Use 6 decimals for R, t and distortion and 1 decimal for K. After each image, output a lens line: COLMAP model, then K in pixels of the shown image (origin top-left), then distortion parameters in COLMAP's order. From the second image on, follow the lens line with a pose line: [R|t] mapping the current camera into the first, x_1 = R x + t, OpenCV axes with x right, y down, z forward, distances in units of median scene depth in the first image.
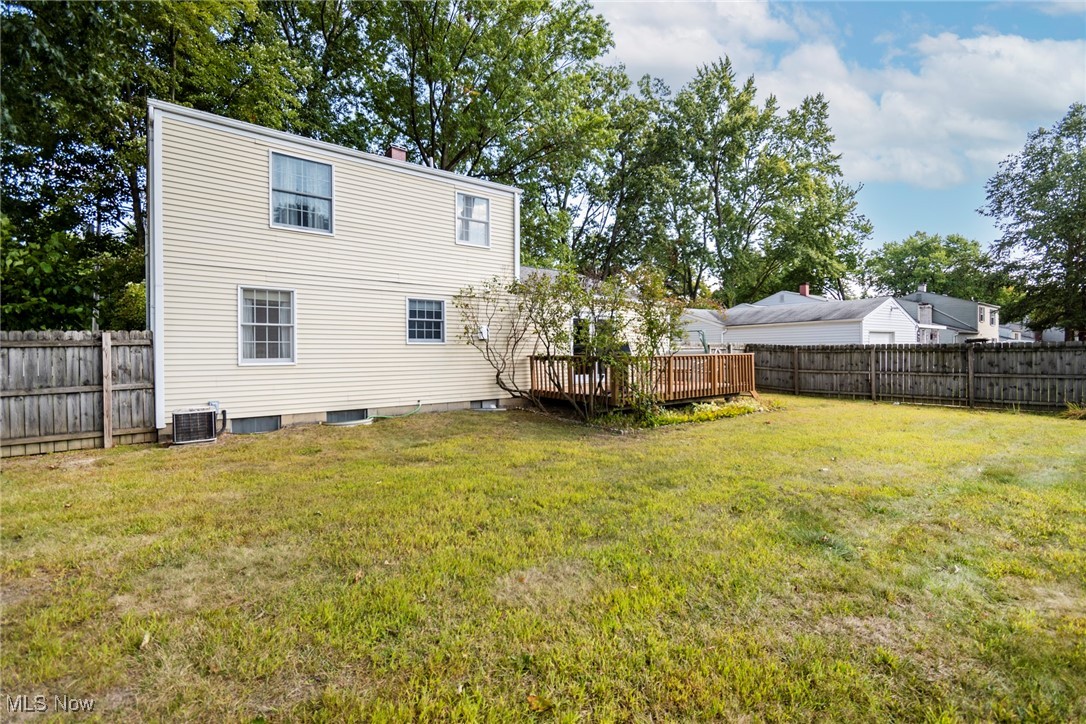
lens RADIAL K [[493.5, 0, 541.7], [0, 493.5, 357.2], [0, 0, 1]] dist [0.003718, -0.002446]
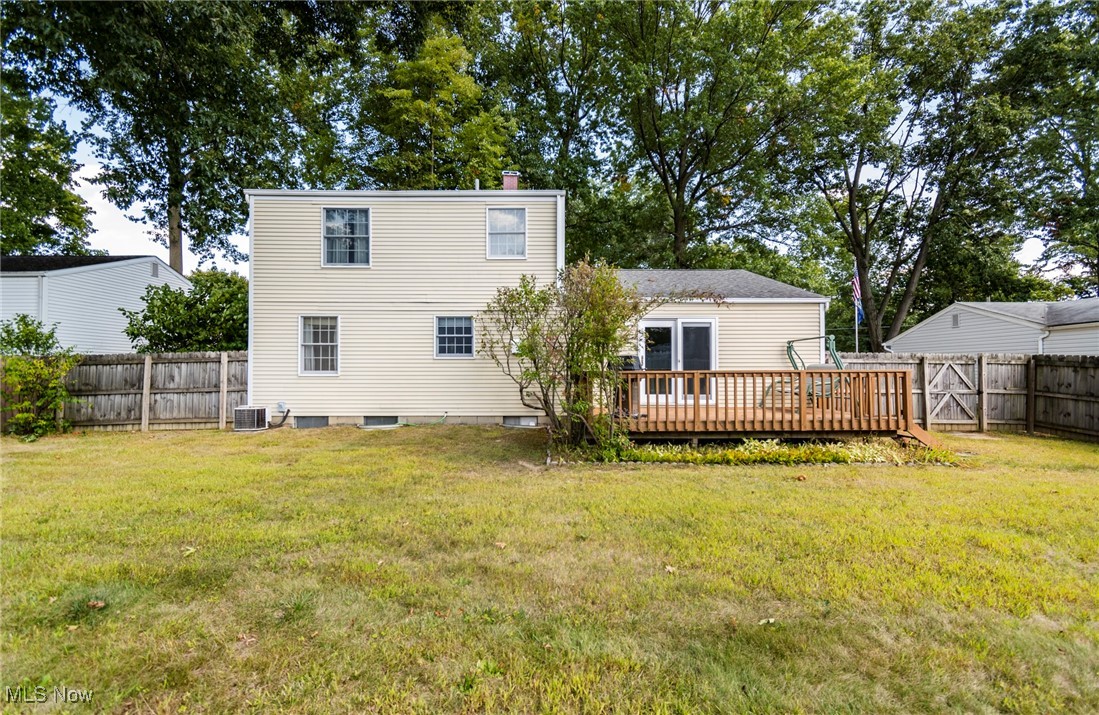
lens RADIAL K [[489.8, 0, 548.9], [0, 489.8, 367.0], [0, 0, 1]] dist [0.002645, 0.000565]
pose [[0.795006, 0.003893, -0.606589, 0.633456], [-0.009957, 0.999928, -0.006633, -0.004475], [0.606520, 0.011314, 0.794988, 0.330763]]
